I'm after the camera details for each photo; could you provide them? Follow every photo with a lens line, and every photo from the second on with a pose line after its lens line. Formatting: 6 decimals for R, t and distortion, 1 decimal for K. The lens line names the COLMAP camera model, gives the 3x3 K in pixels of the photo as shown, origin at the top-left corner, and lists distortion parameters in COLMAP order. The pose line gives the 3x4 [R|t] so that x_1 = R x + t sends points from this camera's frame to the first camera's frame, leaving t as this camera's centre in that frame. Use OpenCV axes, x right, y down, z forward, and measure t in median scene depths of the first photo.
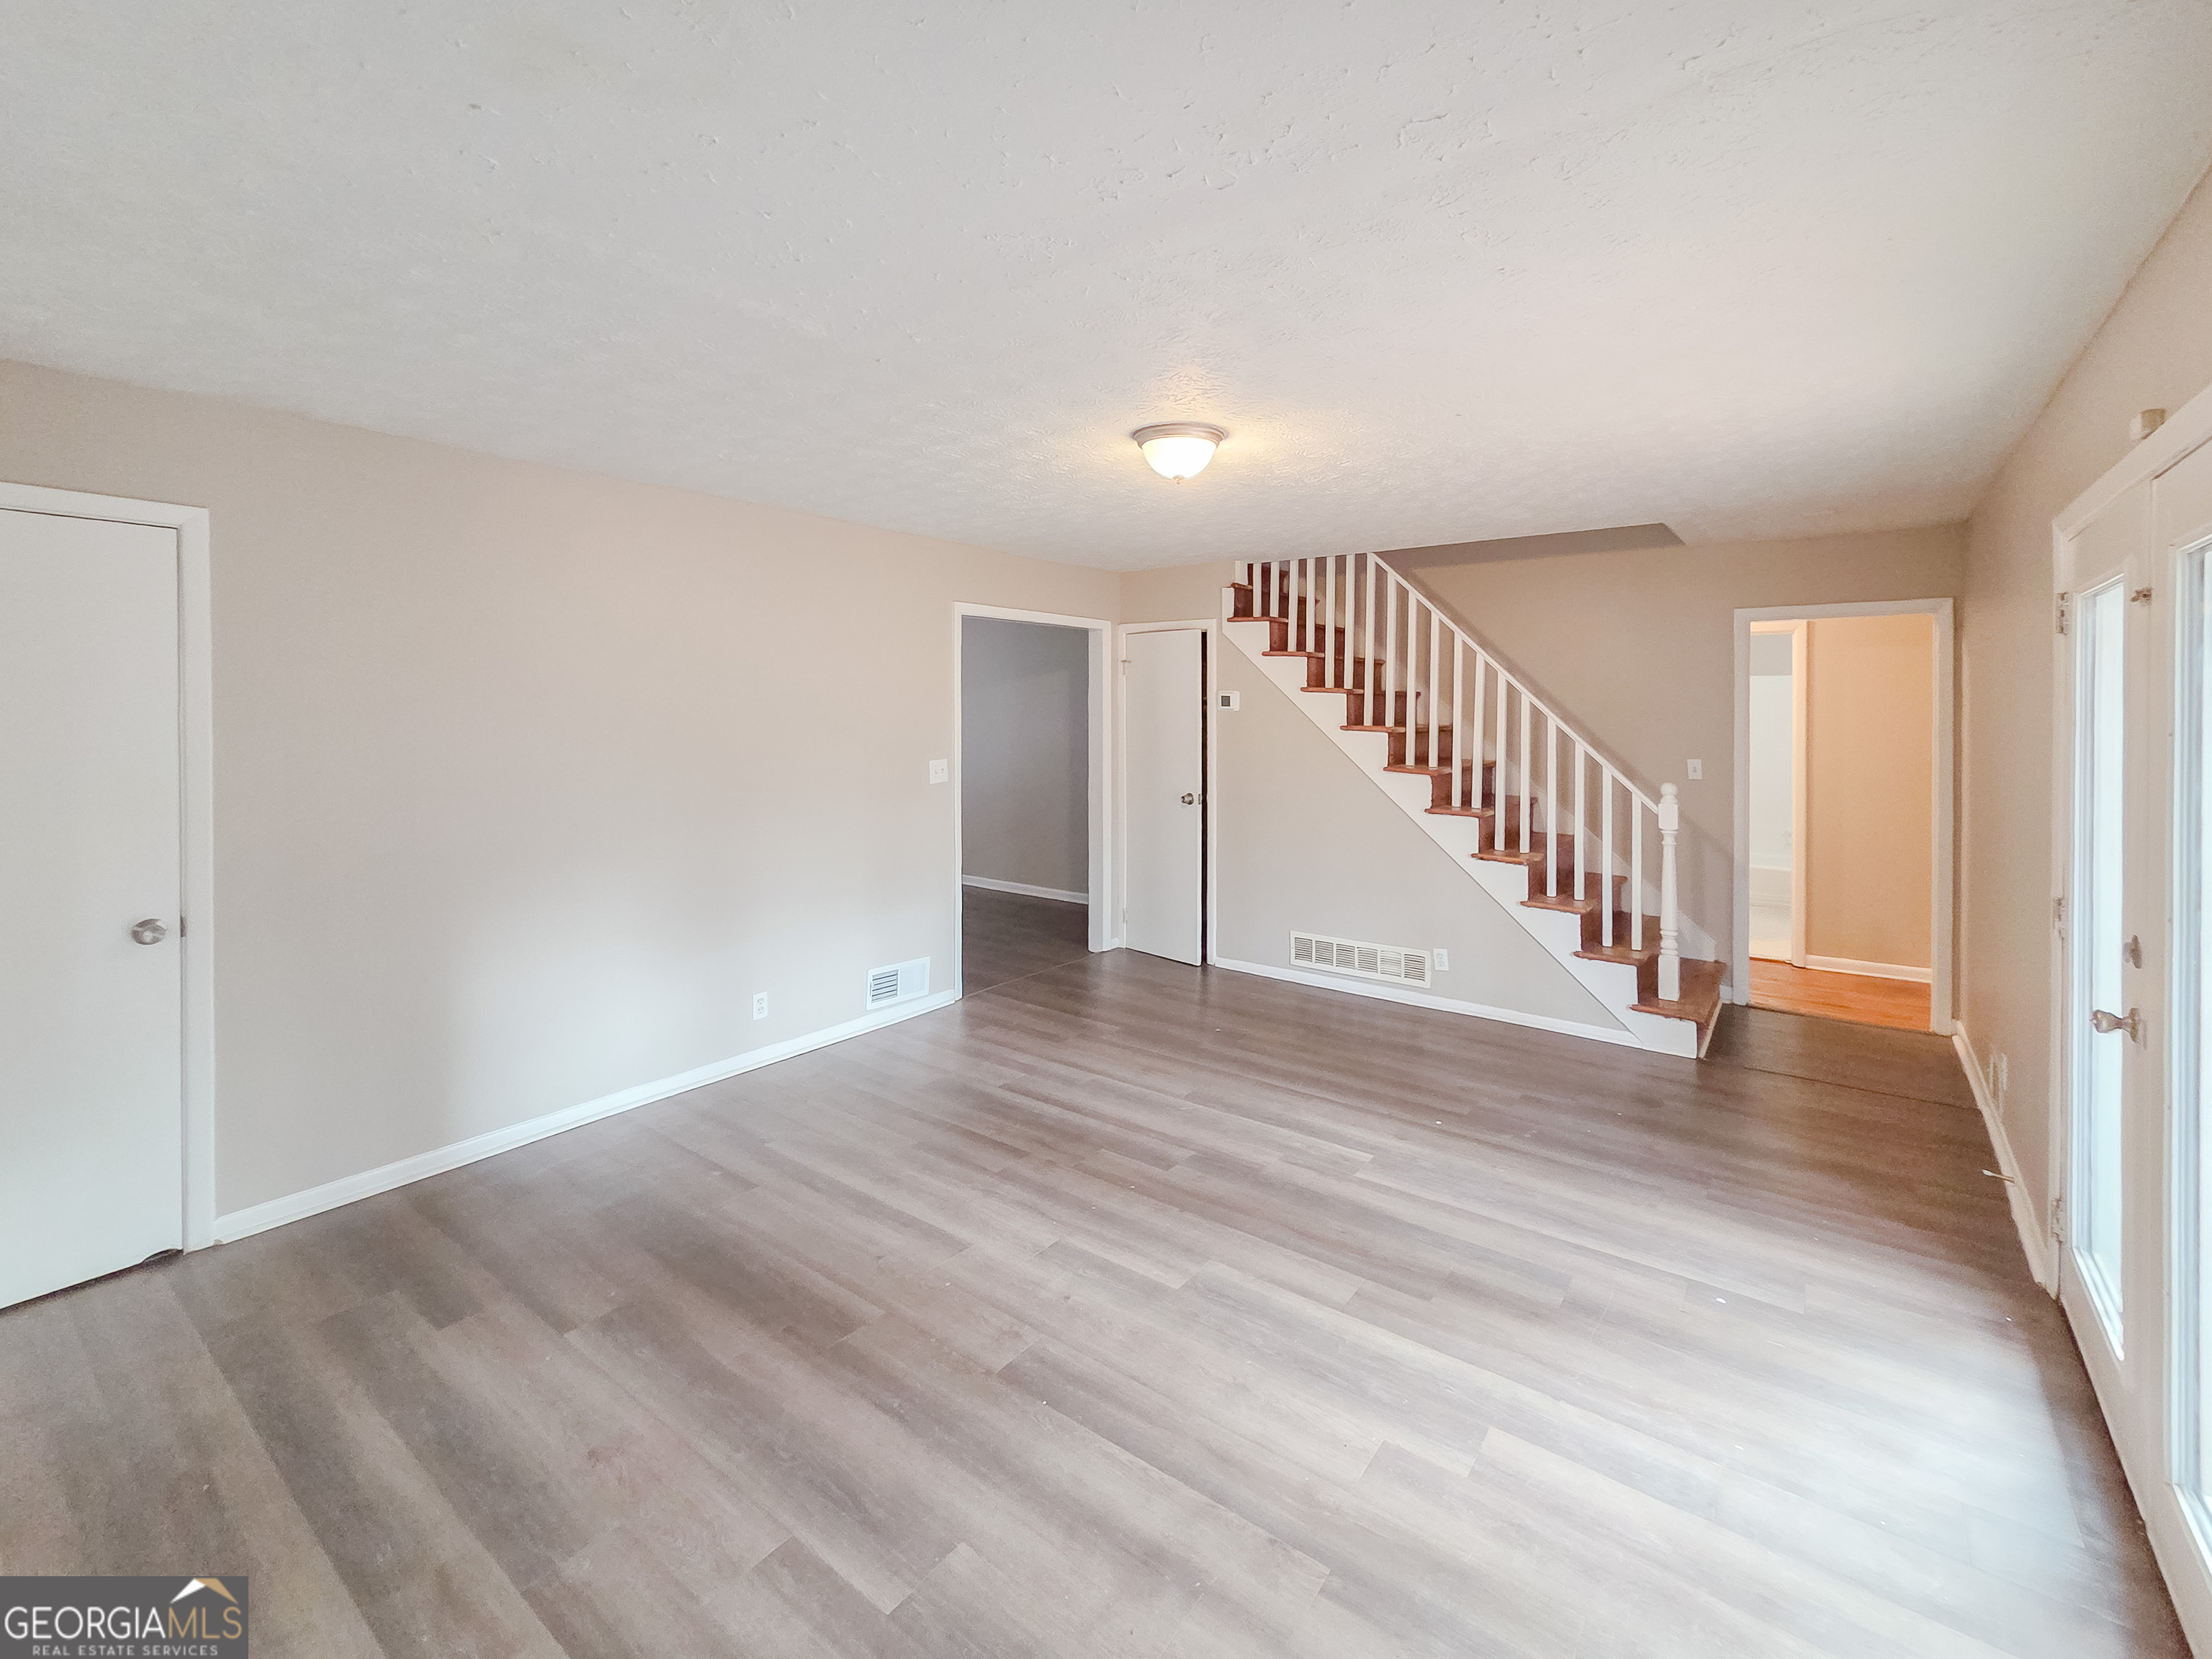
lens RADIAL K [[960.1, 0, 1106.0], [0, 960.1, 829.5], [0, 0, 1]] dist [0.000963, 0.000839]
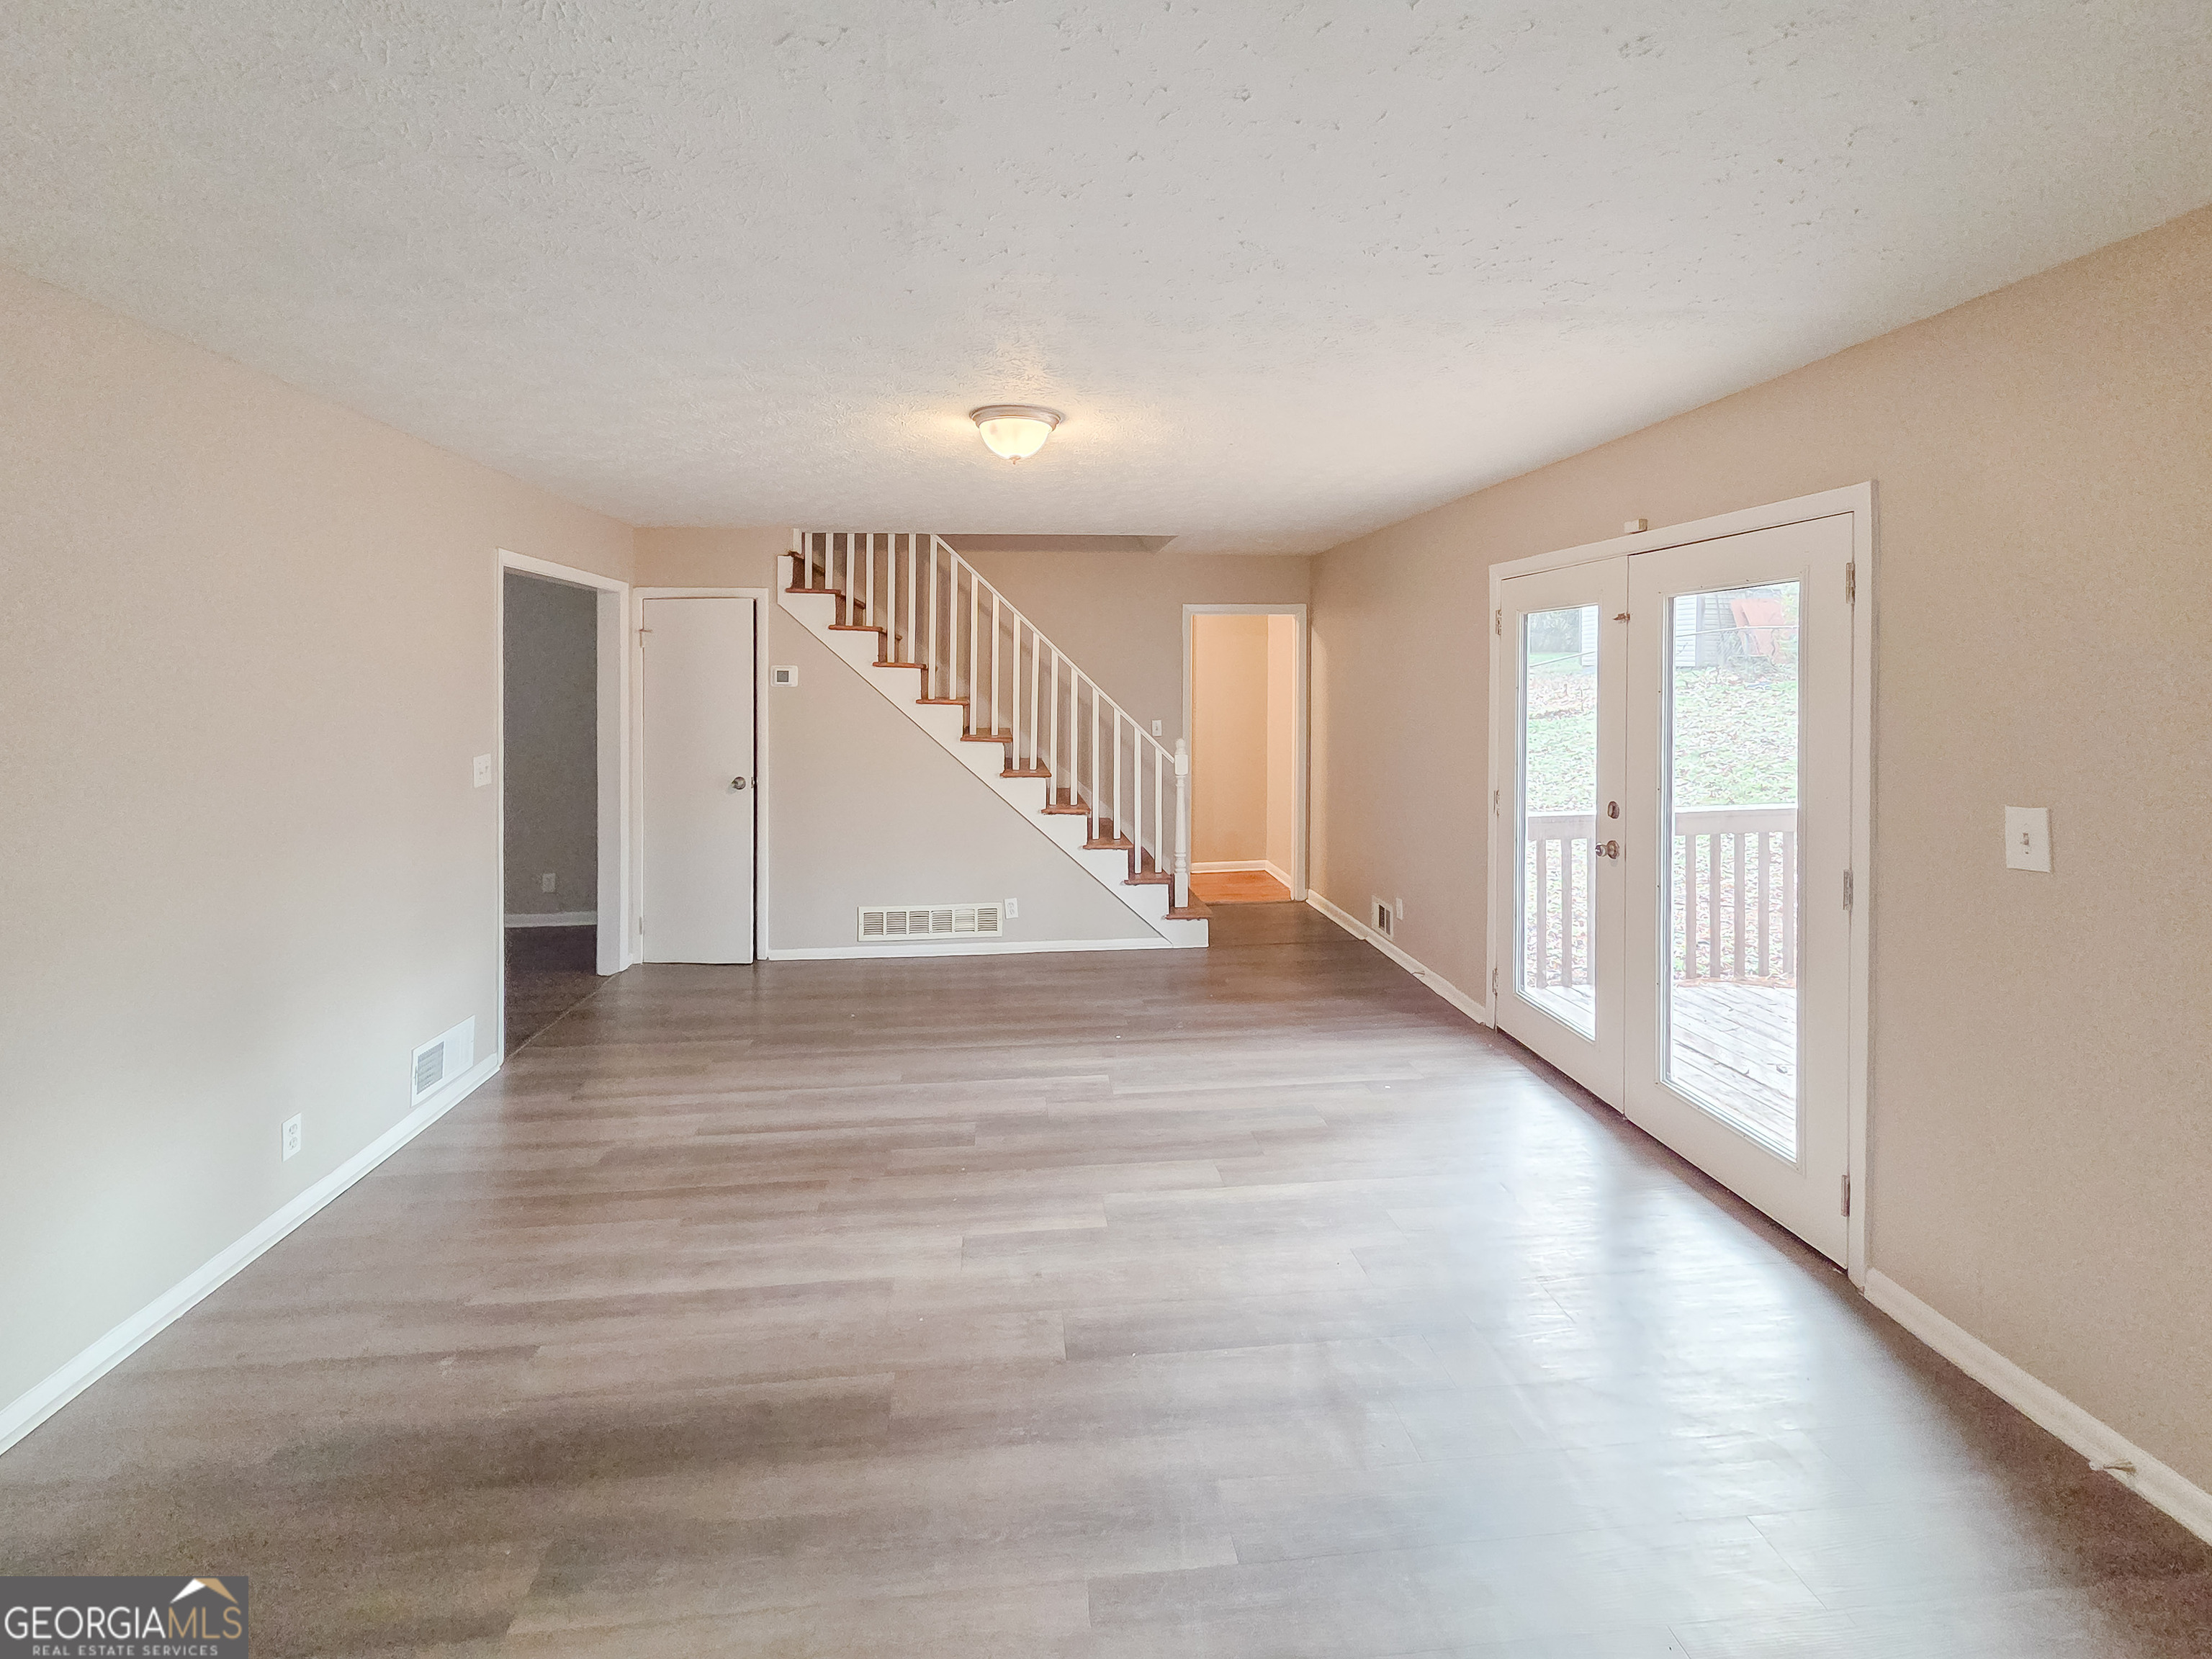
lens RADIAL K [[951.6, 0, 1106.0], [0, 951.6, 829.5], [0, 0, 1]] dist [-0.001842, 0.000177]
pose [[0.735778, -0.111602, 0.667964, -0.405492], [0.093318, 0.993627, 0.063221, -0.020423], [-0.670763, 0.015816, 0.741503, 0.141613]]
